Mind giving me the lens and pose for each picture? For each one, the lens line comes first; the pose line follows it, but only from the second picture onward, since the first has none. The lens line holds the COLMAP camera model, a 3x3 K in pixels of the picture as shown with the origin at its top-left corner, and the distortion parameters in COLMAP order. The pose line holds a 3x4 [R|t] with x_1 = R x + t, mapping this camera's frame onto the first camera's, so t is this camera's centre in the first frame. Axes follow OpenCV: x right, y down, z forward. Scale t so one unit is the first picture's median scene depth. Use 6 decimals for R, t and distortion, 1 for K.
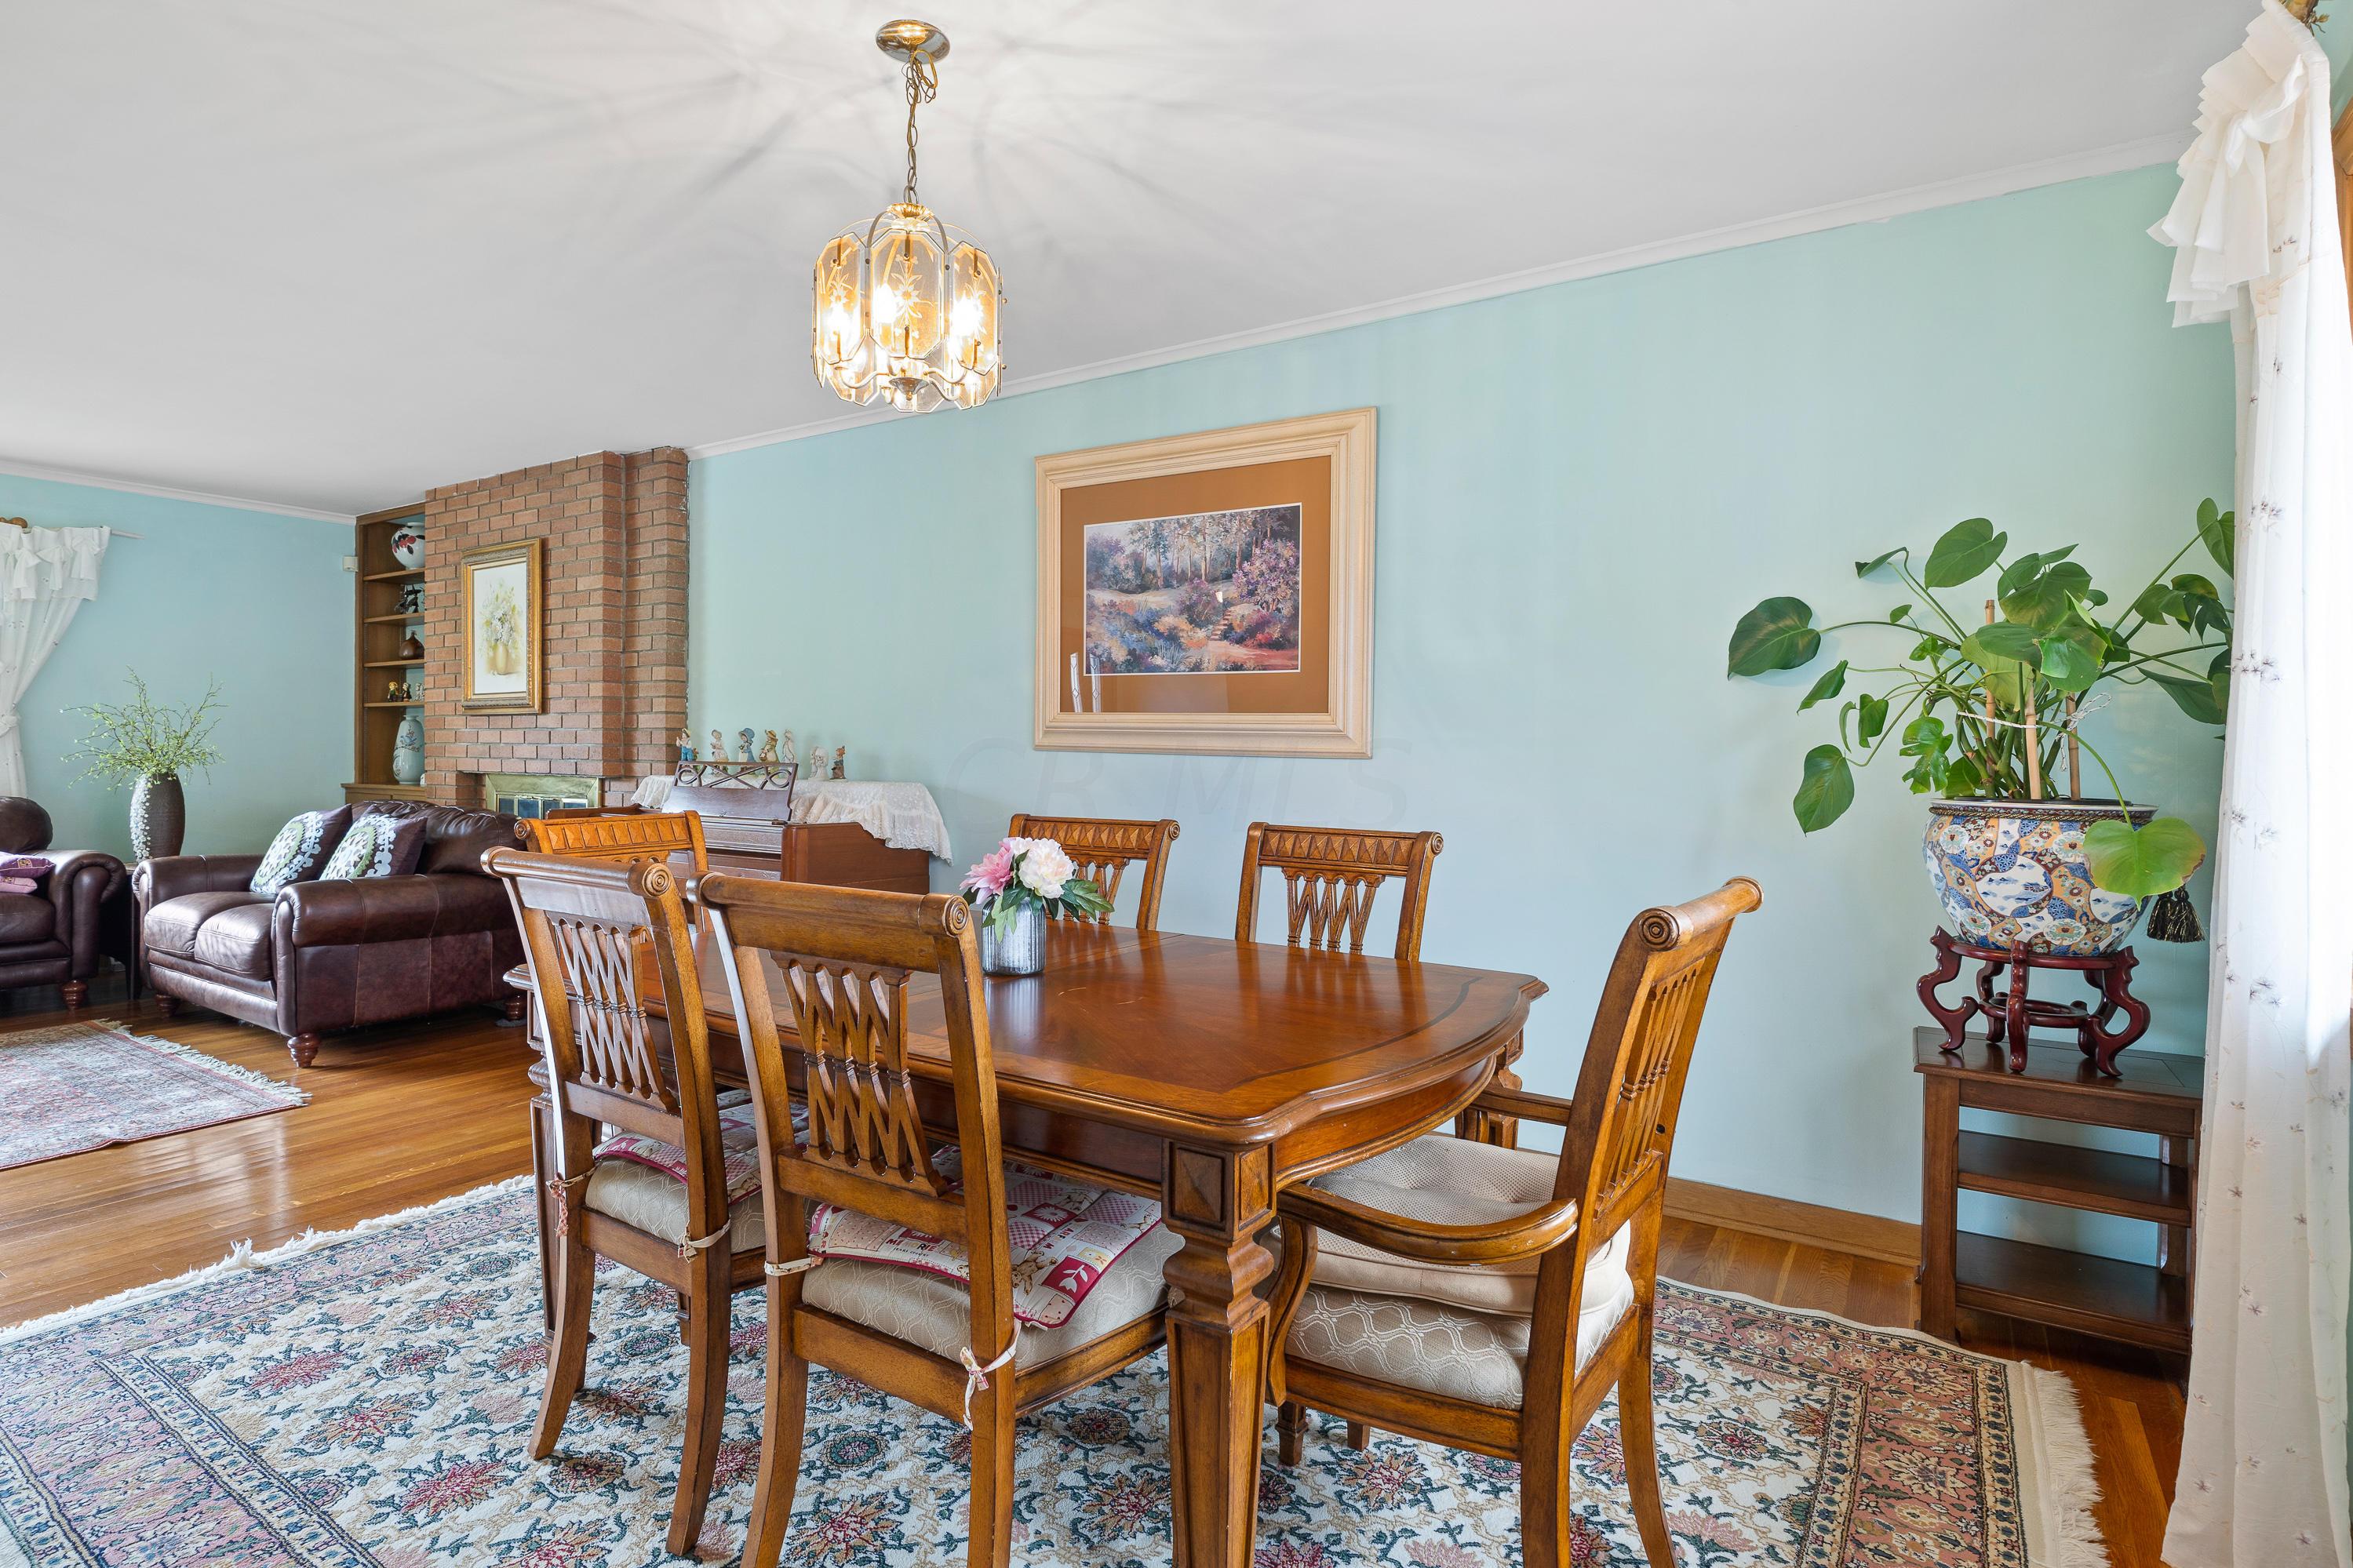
lens RADIAL K [[1187.6, 0, 1168.8], [0, 1187.6, 757.1], [0, 0, 1]] dist [0.002399, -0.000743]
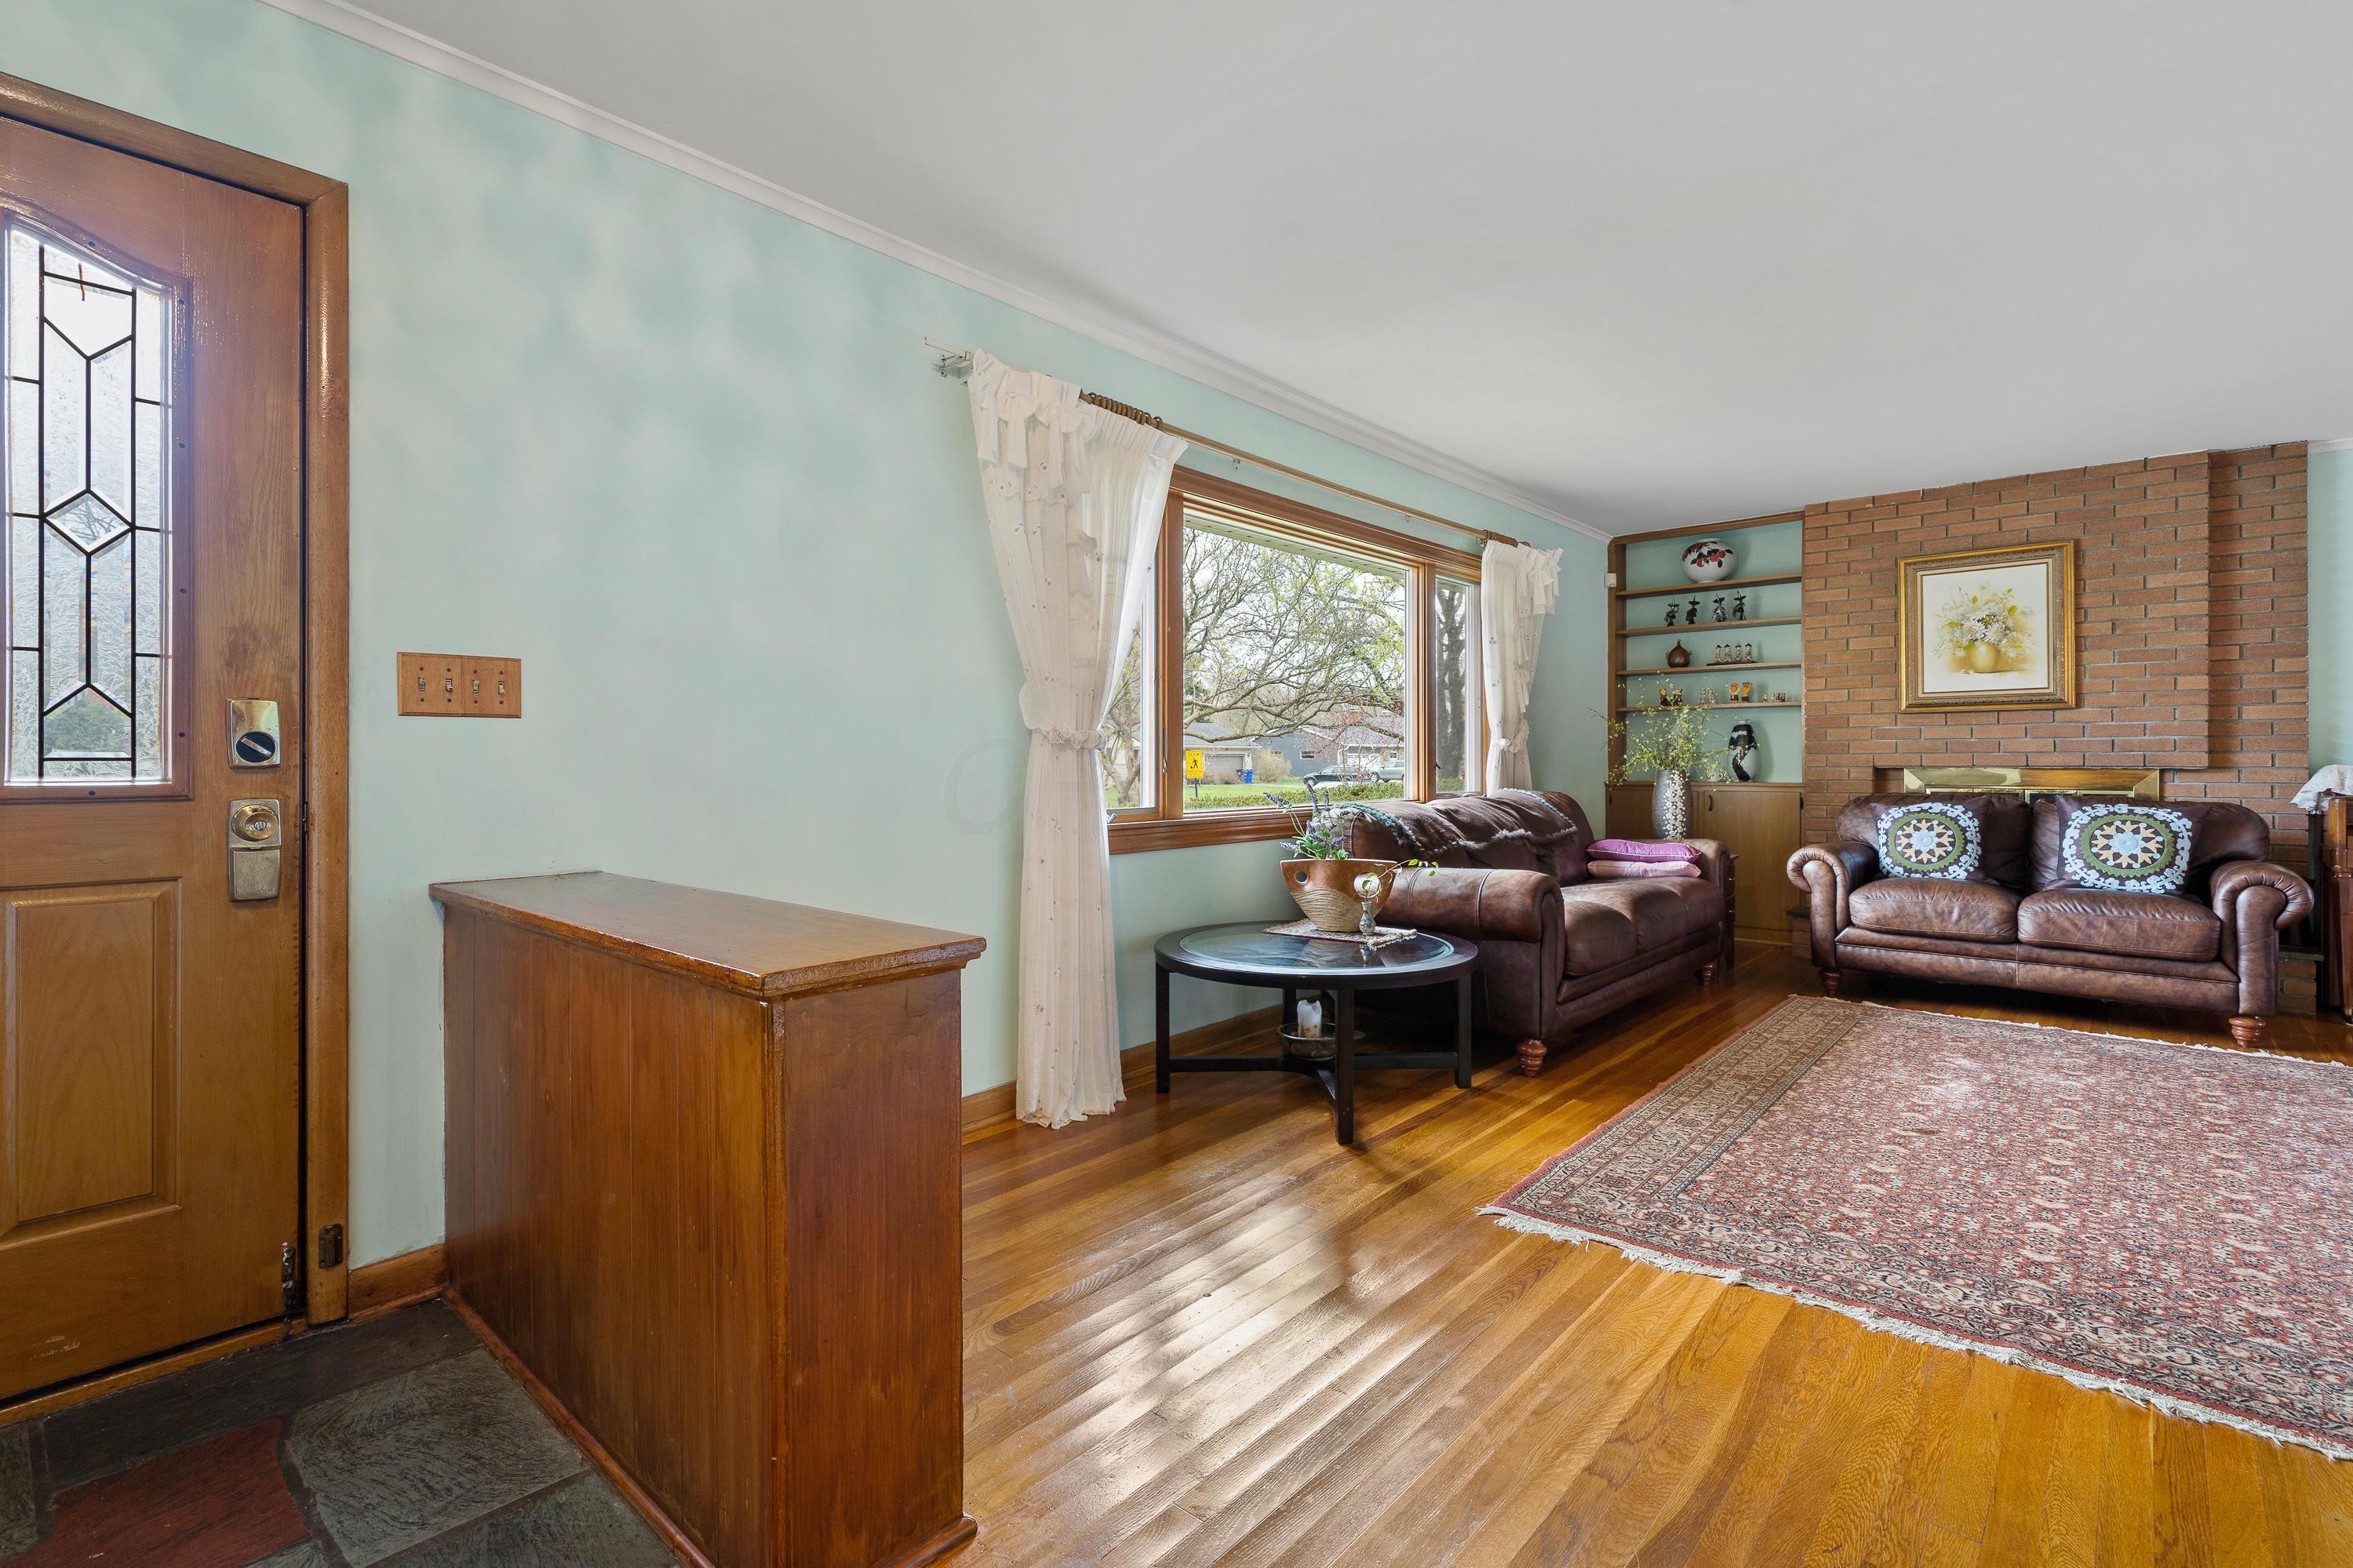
lens RADIAL K [[1086.0, 0, 1170.7], [0, 1086.0, 762.5], [0, 0, 1]] dist [0.000595, -0.000281]
pose [[0.988233, -0.011244, -0.152541, -1.214518], [0.010665, 0.999932, -0.004611, 0.006899], [0.152583, 0.002930, 0.988286, -0.062164]]
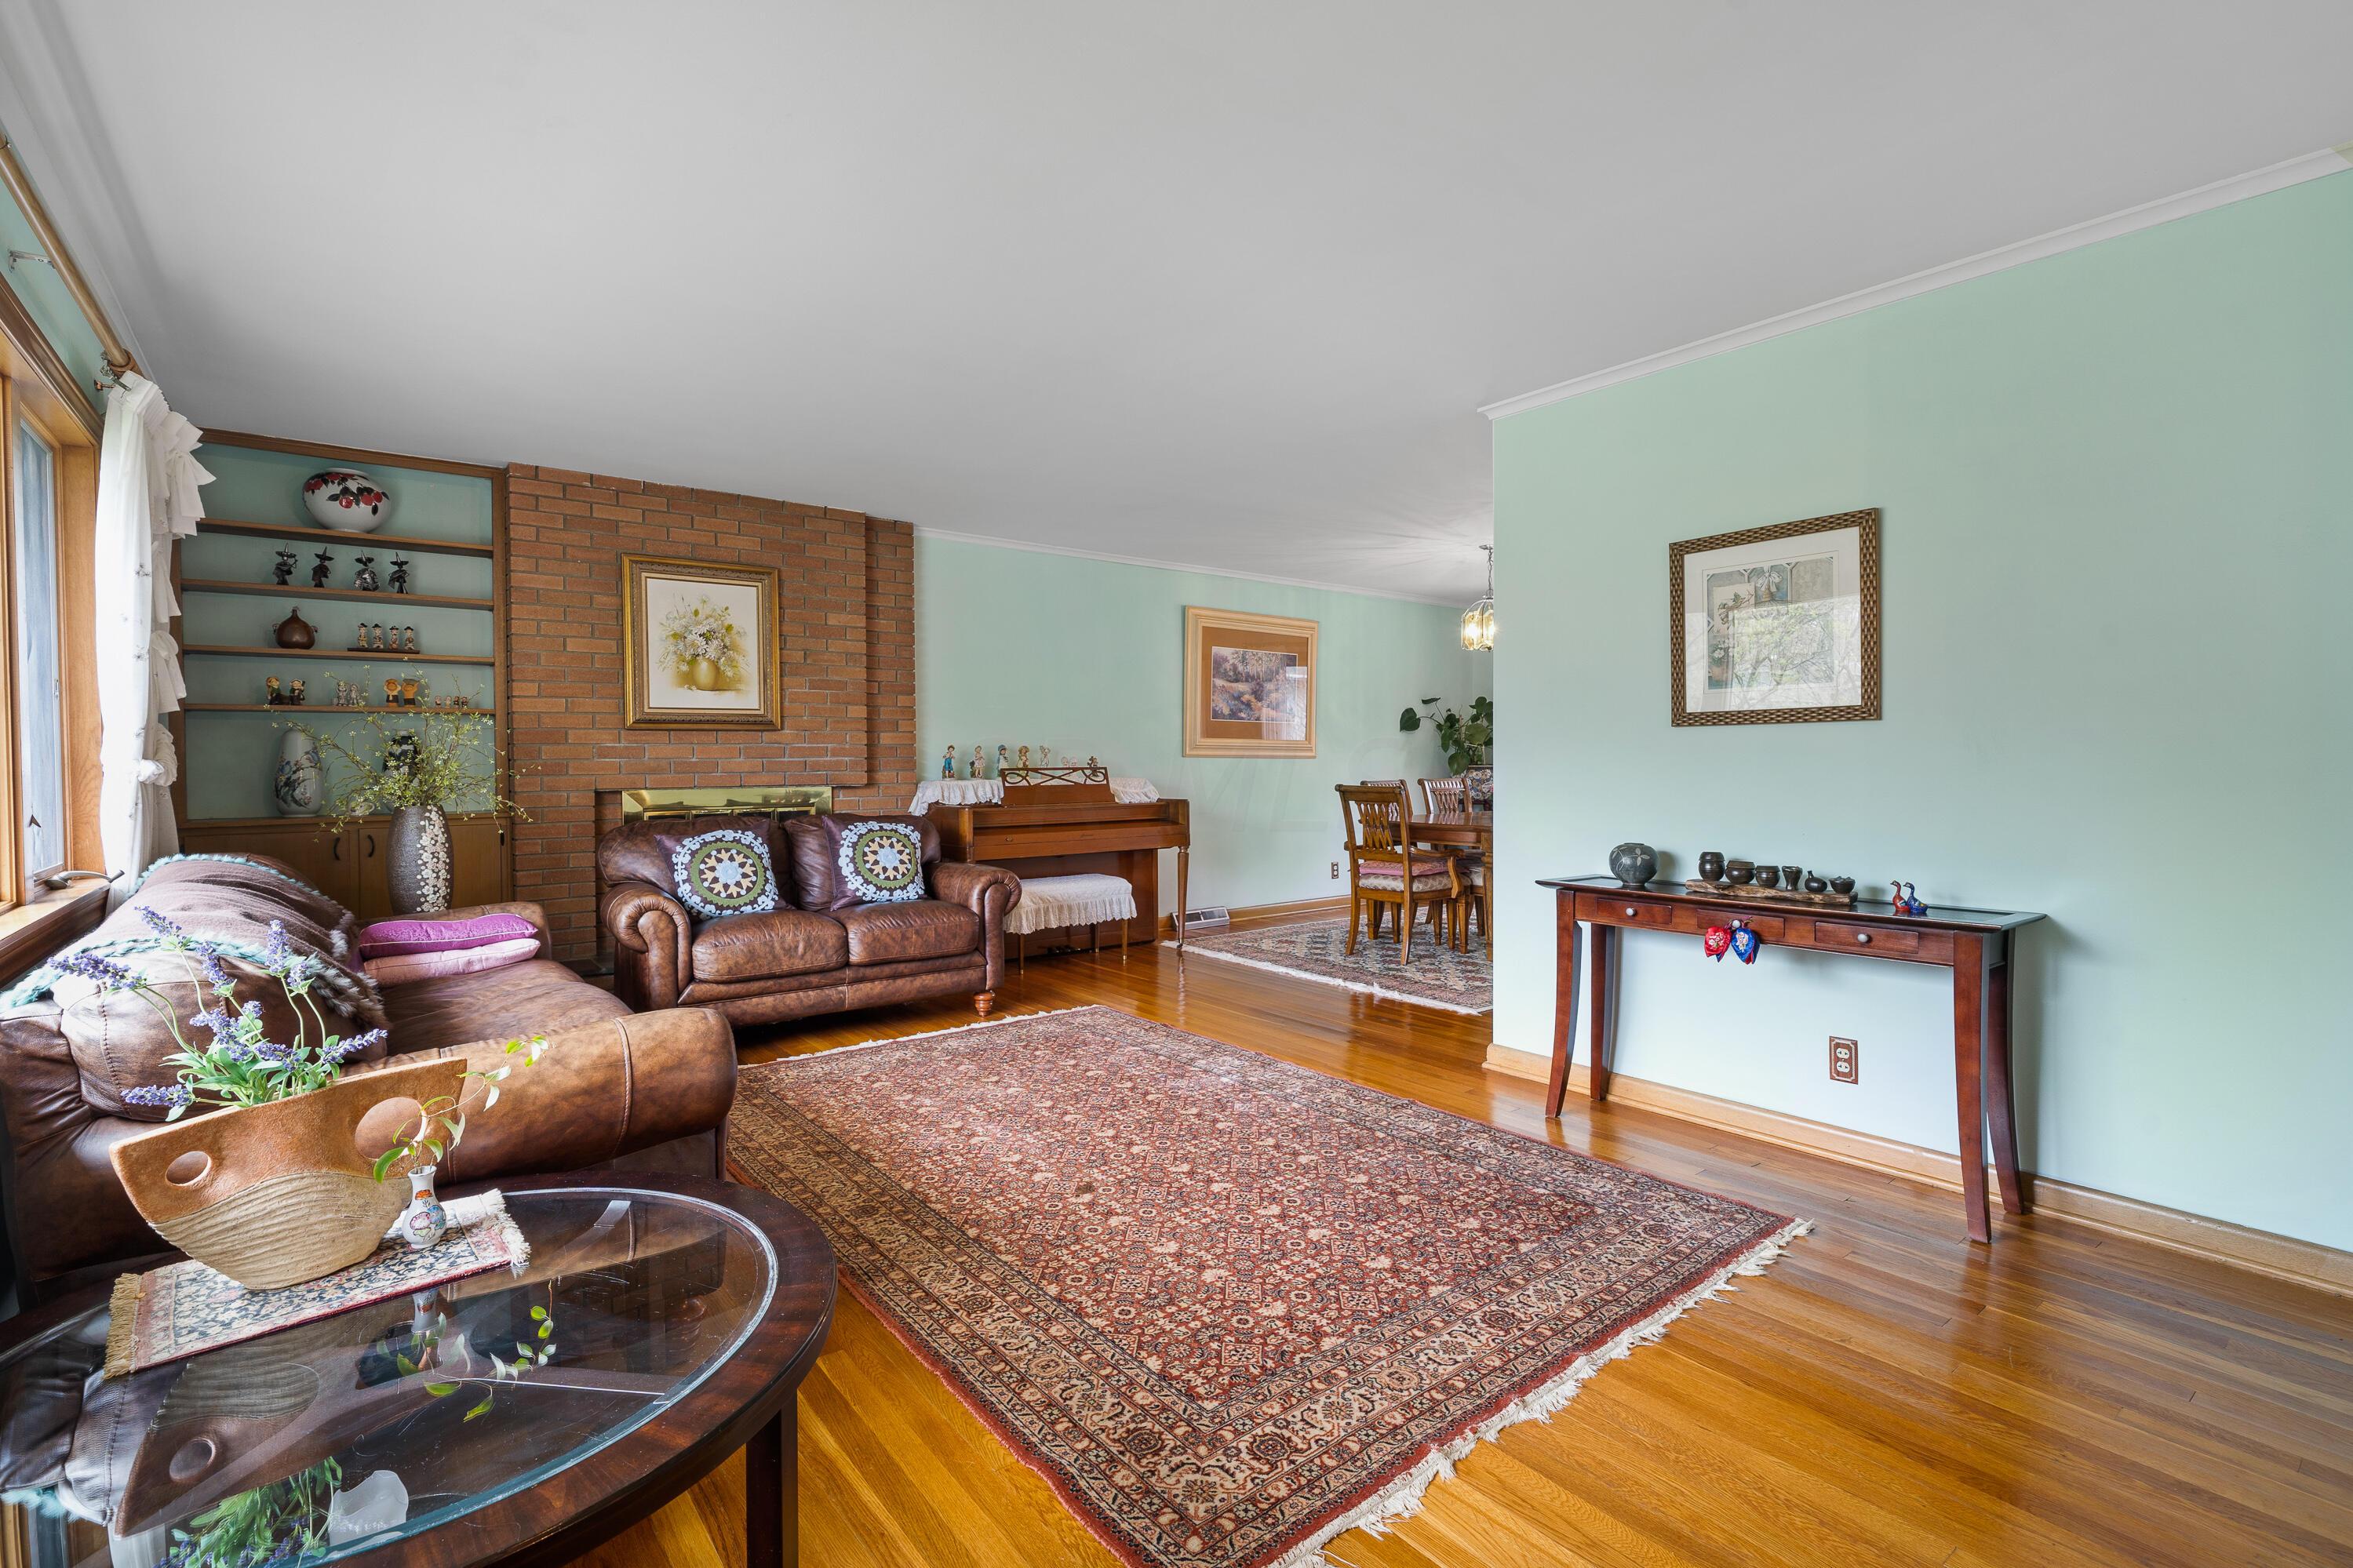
lens RADIAL K [[1079.5, 0, 1172.7], [0, 1079.5, 776.7], [0, 0, 1]] dist [0.000483, -0.000178]
pose [[0.326455, -0.029746, 0.944745, -1.403108], [0.011903, 0.999555, 0.027359, -0.017707], [-0.945138, 0.002314, 0.326664, 0.351019]]
